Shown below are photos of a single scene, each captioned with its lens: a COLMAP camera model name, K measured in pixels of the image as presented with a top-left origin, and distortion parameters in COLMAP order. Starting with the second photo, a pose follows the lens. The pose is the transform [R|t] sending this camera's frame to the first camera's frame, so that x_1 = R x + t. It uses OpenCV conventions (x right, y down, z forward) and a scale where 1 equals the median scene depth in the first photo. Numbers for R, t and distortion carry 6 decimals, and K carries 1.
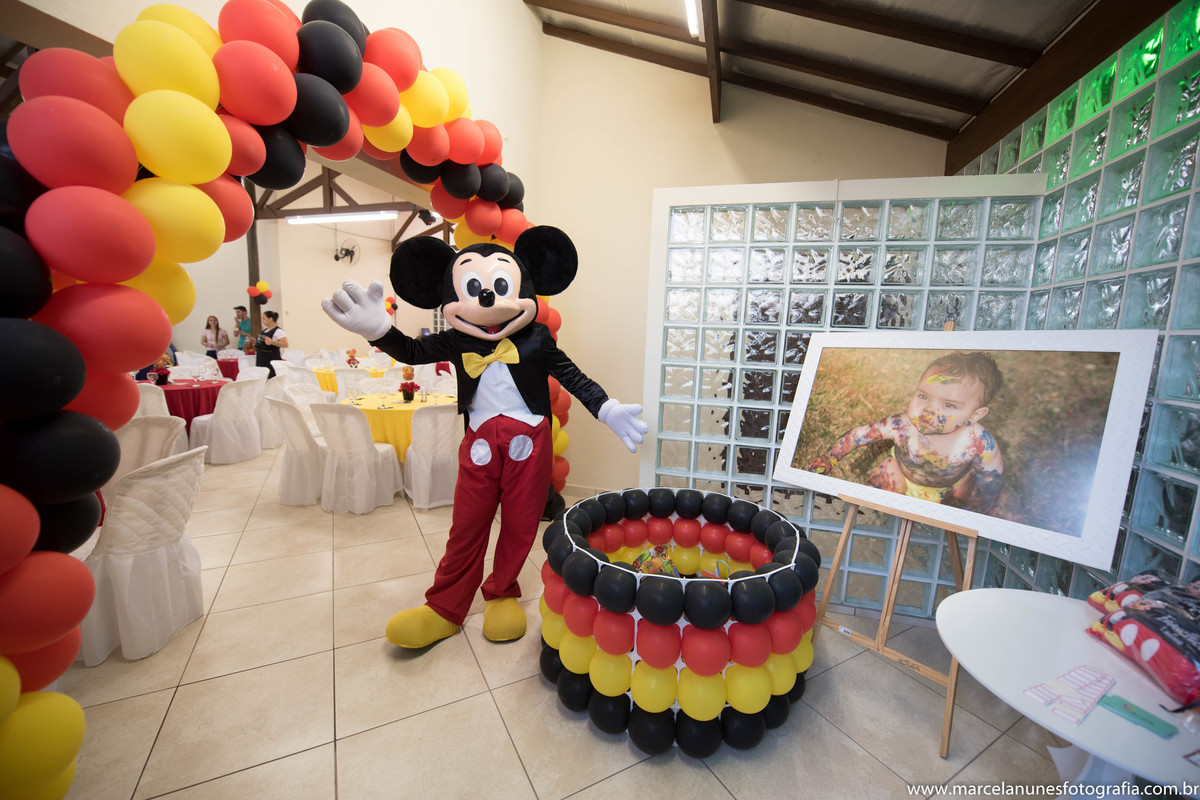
lens RADIAL K [[479.4, 0, 600.0], [0, 479.4, 400.0], [0, 0, 1]] dist [-0.026018, -0.000054]
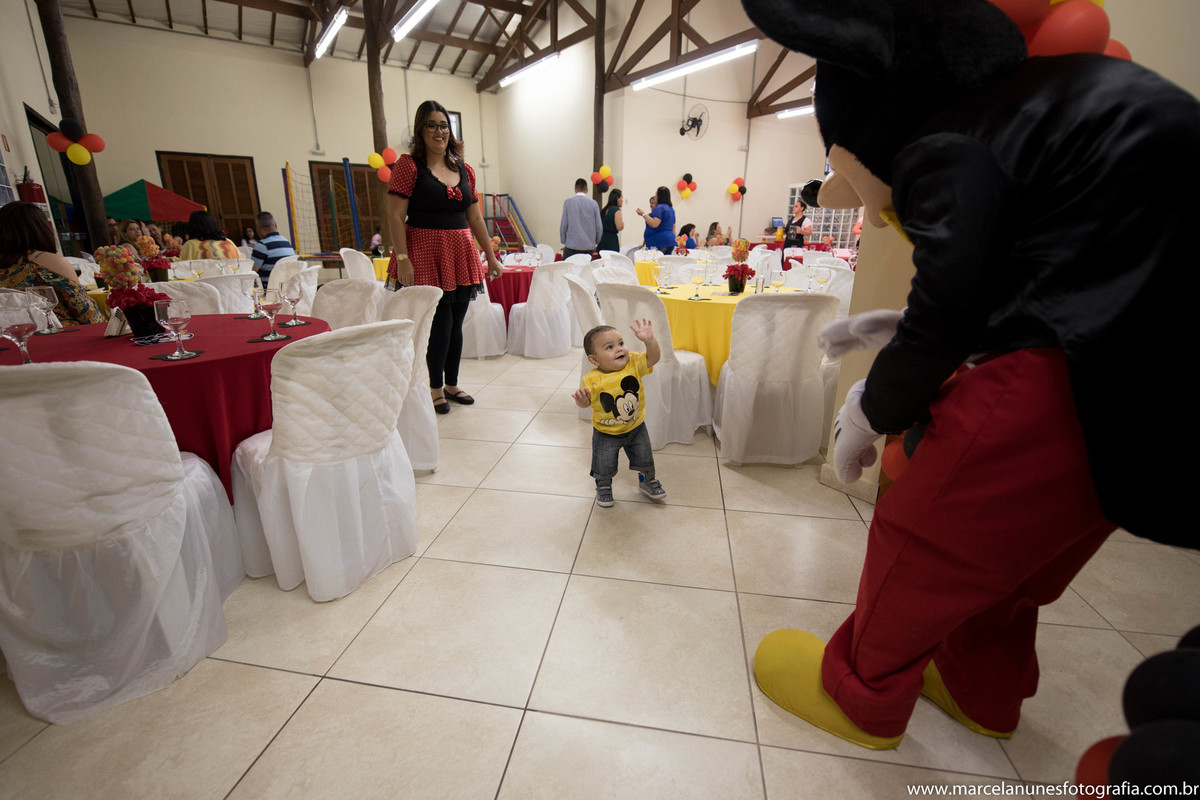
lens RADIAL K [[523.4, 0, 600.0], [0, 523.4, 400.0], [0, 0, 1]] dist [0.000412, -0.000048]
pose [[0.787924, 0.158524, -0.595017, -0.108781], [-0.064682, 0.982256, 0.176039, 0.037164], [0.612365, -0.100218, 0.784197, 0.347700]]
